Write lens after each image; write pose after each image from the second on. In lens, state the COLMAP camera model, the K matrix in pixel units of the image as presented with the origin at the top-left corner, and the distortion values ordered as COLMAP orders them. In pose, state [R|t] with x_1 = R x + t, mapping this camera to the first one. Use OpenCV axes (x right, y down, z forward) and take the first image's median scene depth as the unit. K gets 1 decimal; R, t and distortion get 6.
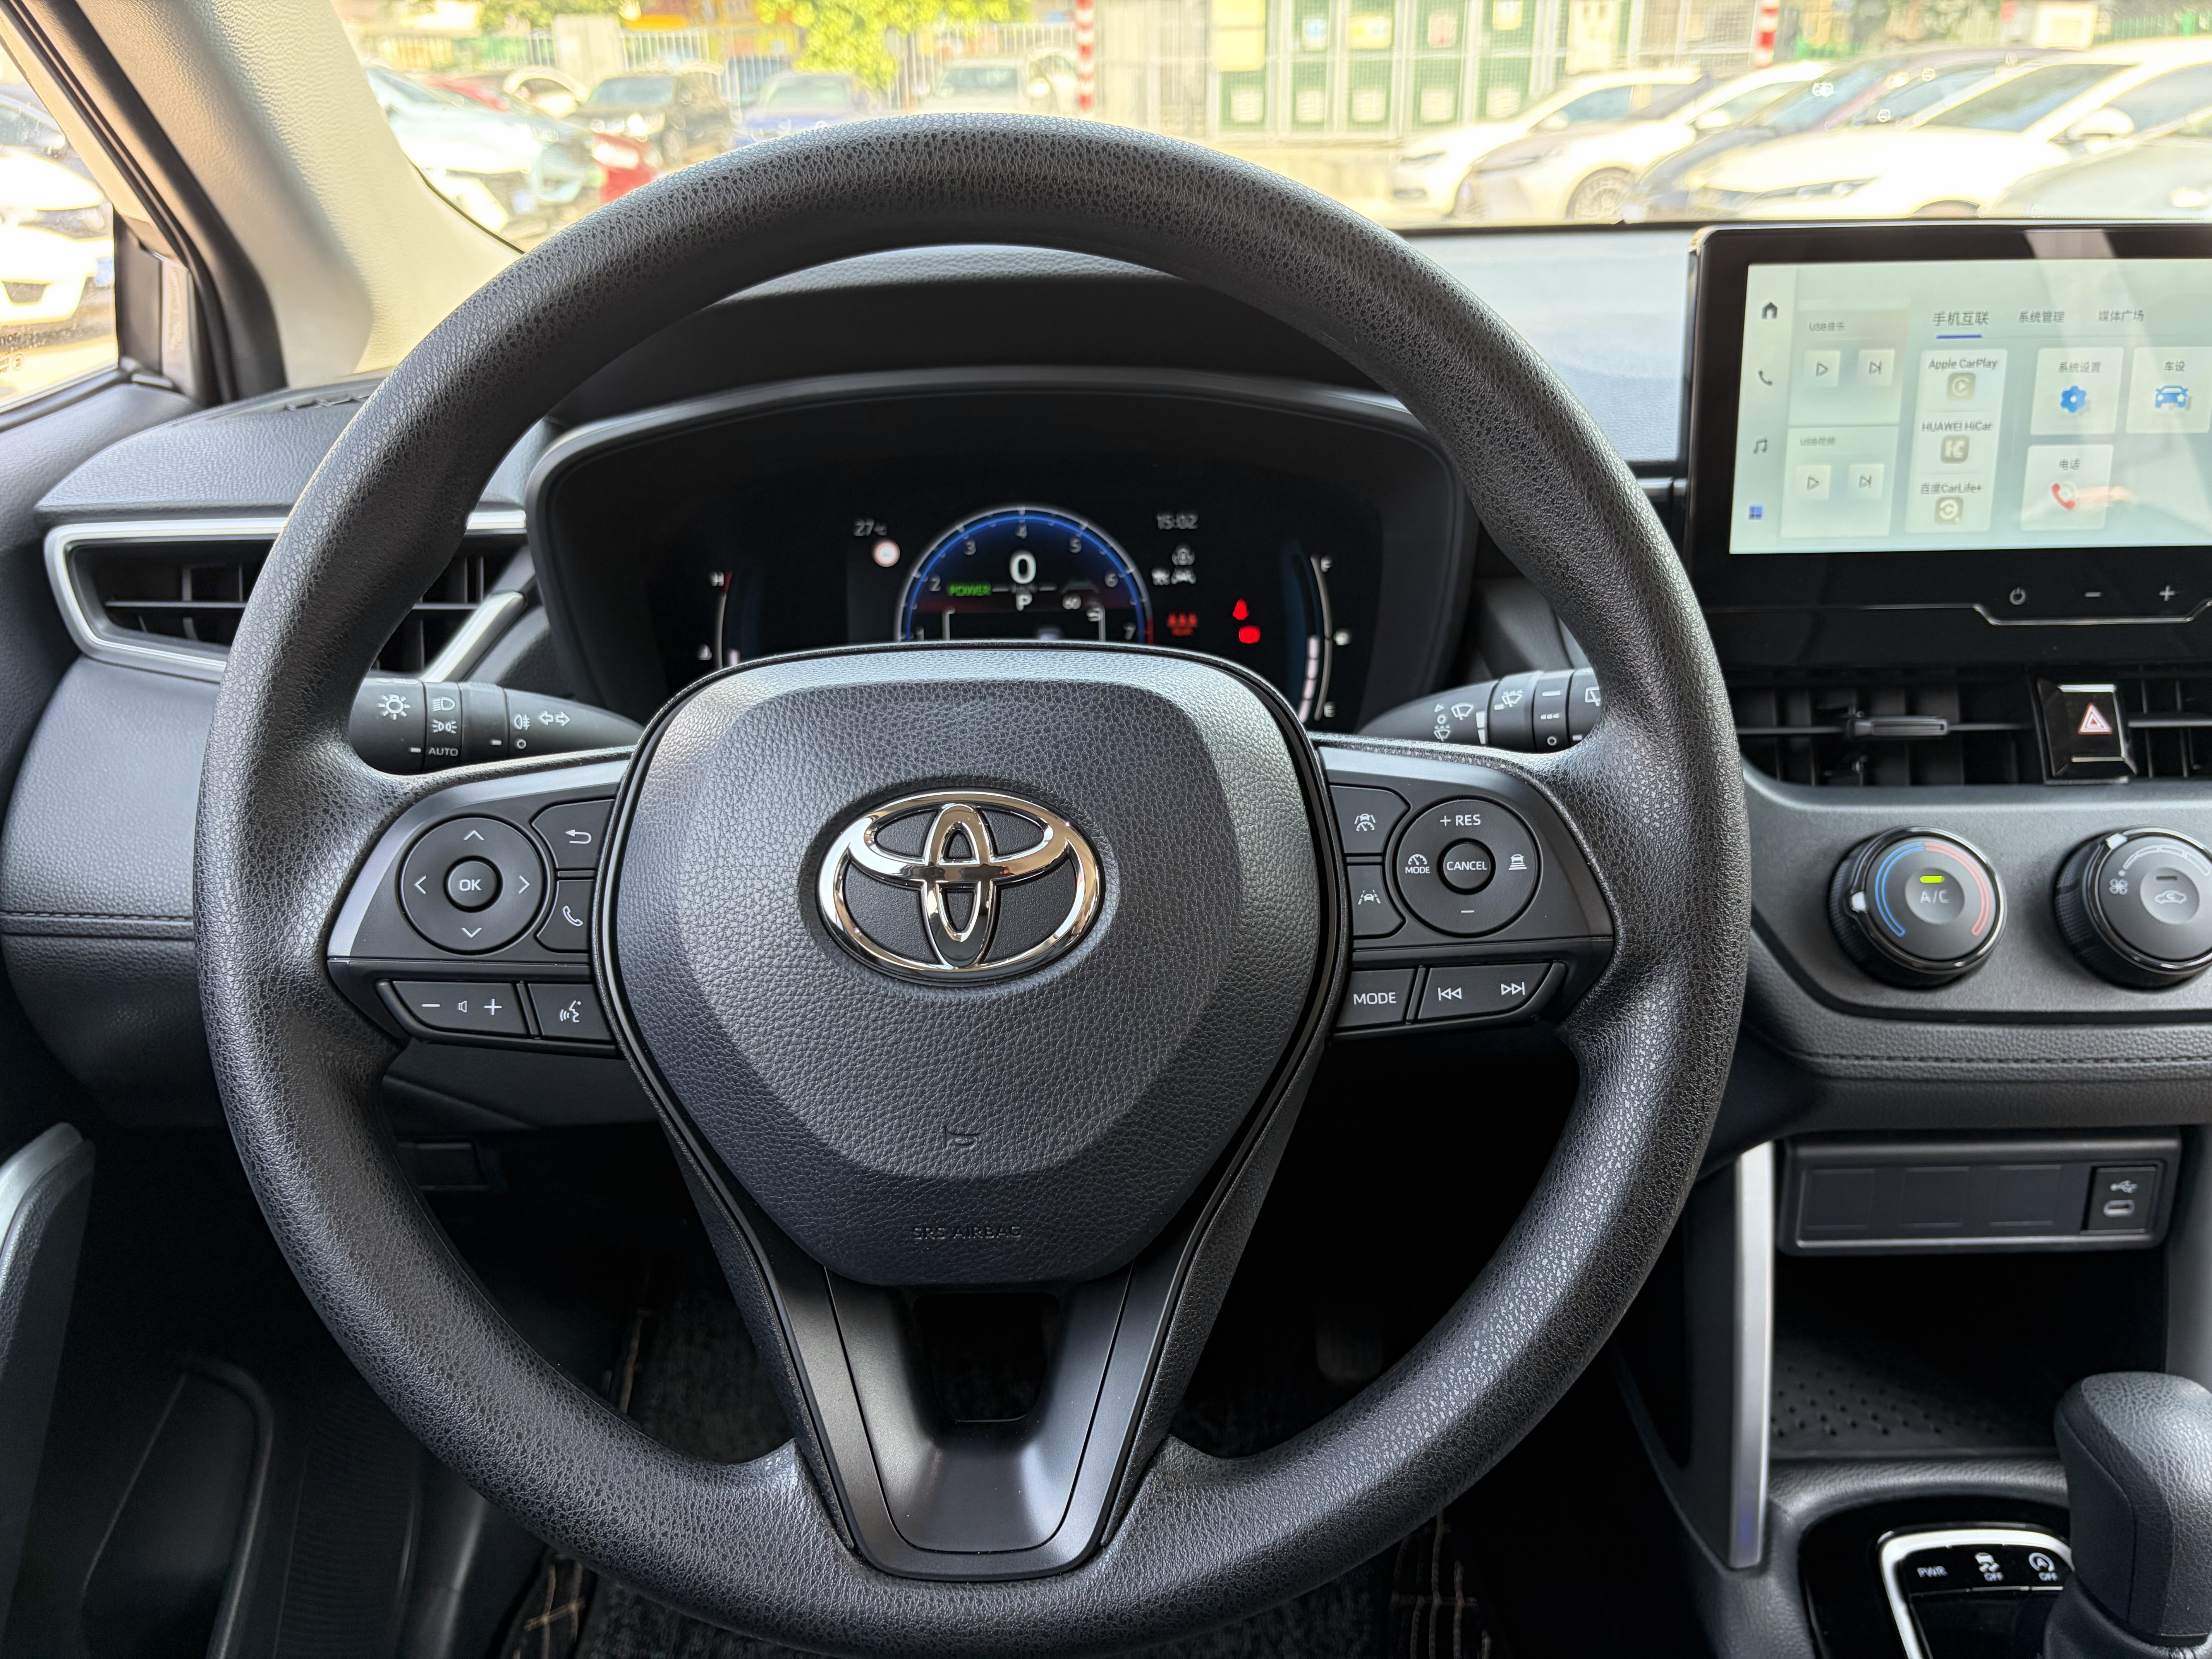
lens RADIAL K [[1714.6, 0, 1106.0], [0, 1714.6, 829.5], [0, 0, 1]] dist [0.006772, -0.013632]
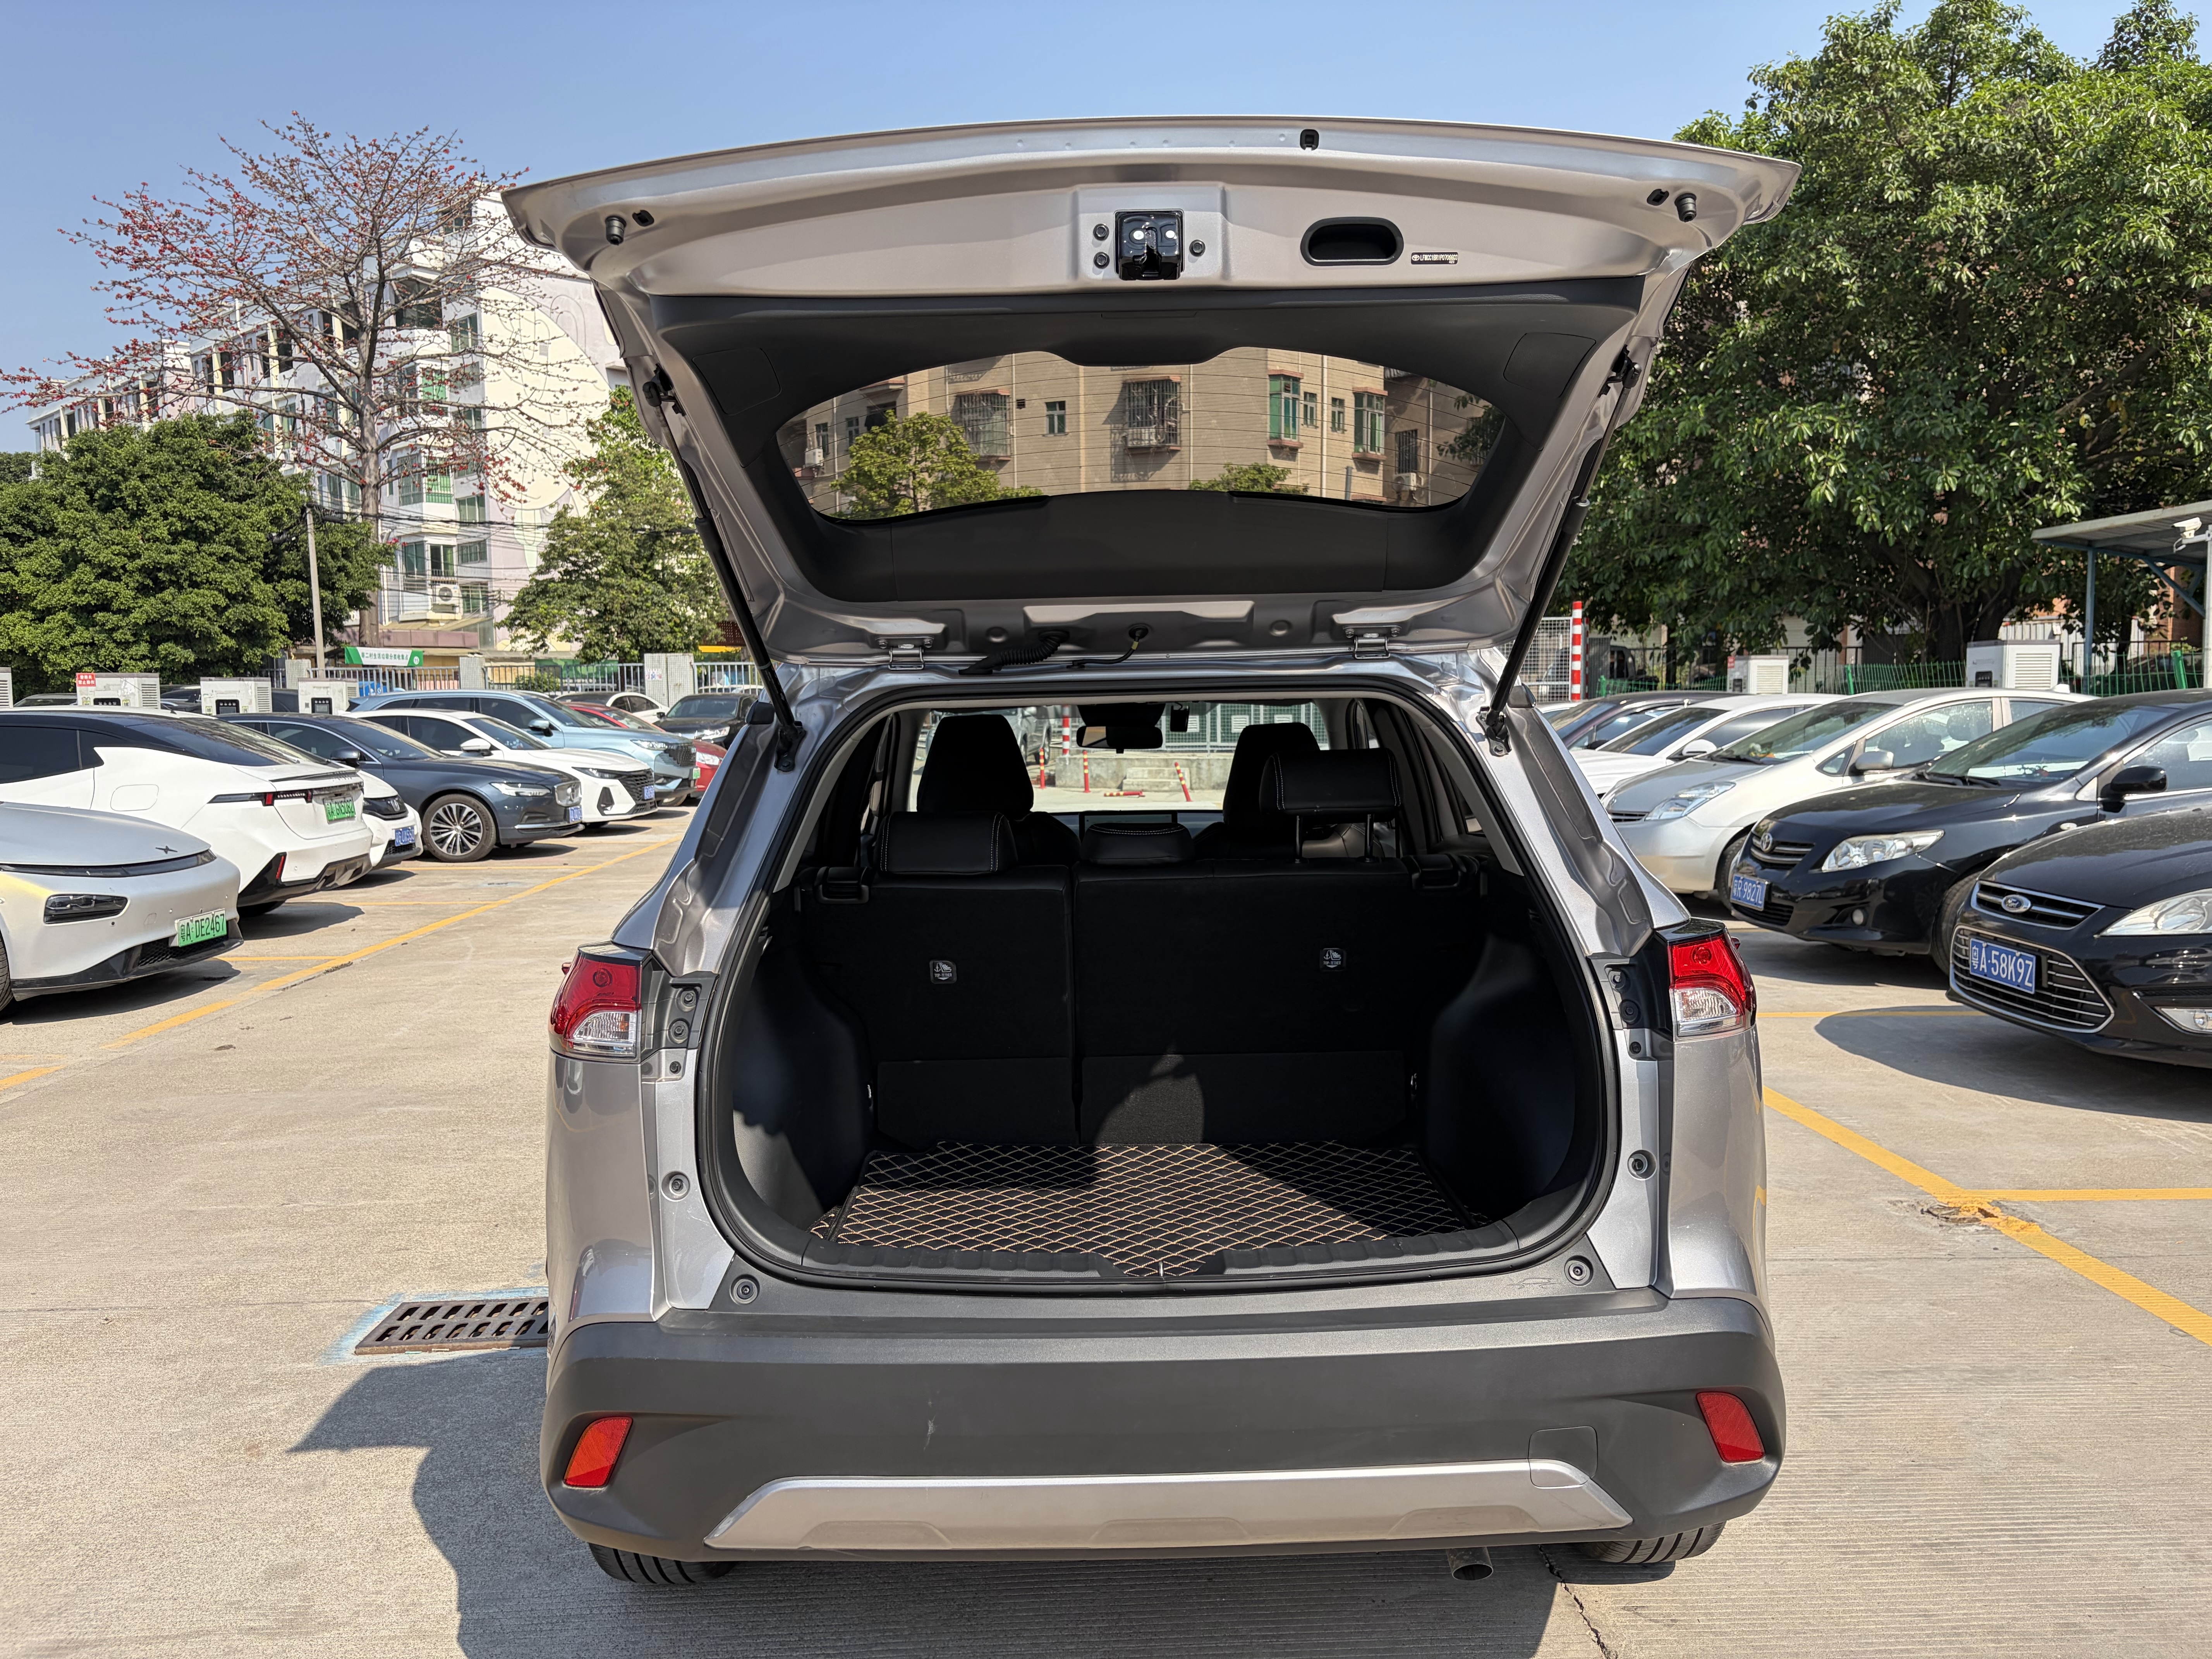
lens RADIAL K [[1686.0, 0, 1113.1], [0, 1686.0, 838.1], [0, 0, 1]] dist [0.014795, -0.001454]
pose [[0.999937, 0.000036, 0.011188, 0.333049], [0.003492, 0.949020, -0.315196, 2.021732], [-0.010629, 0.315215, 0.948961, -5.768552]]
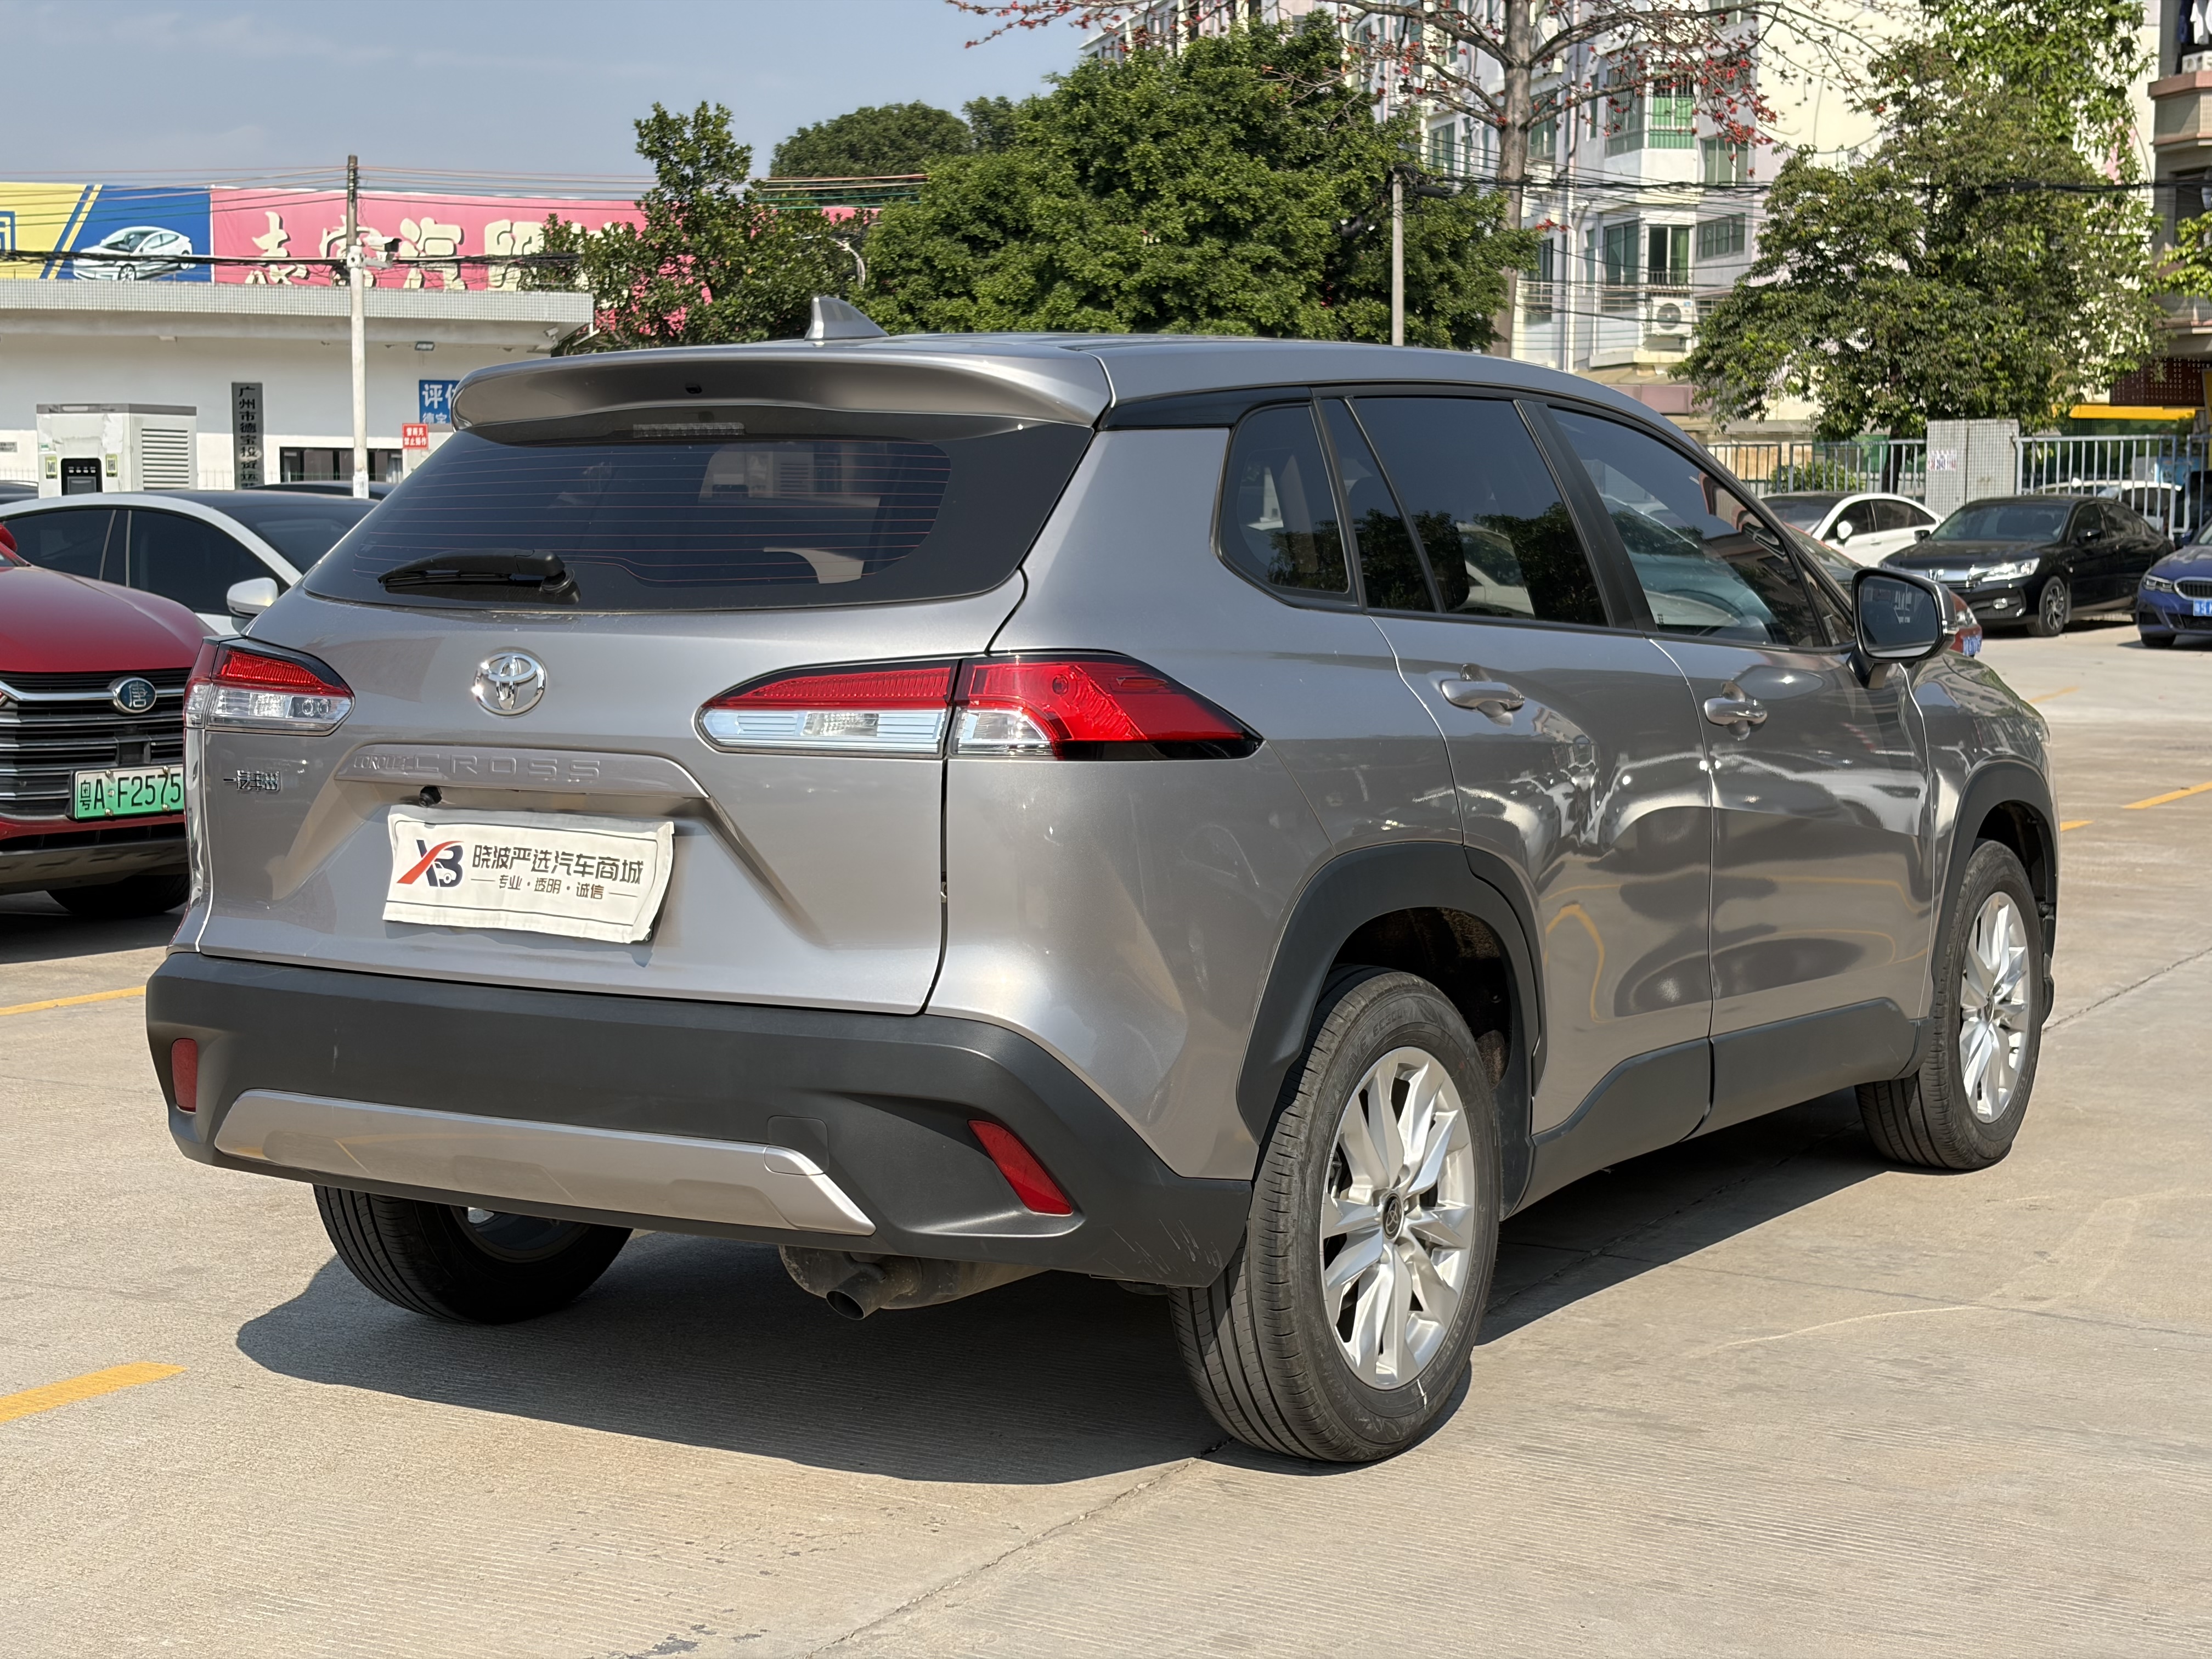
lens RADIAL K [[3329.8, 0, 1105.6], [0, 3329.8, 843.0], [0, 0, 1]] dist [0.224569, -0.893402]
pose [[0.847421, 0.066347, -0.526760, 4.840485], [-0.222179, 0.945424, -0.238349, 2.912001], [0.482198, 0.319017, 0.815913, -7.447062]]
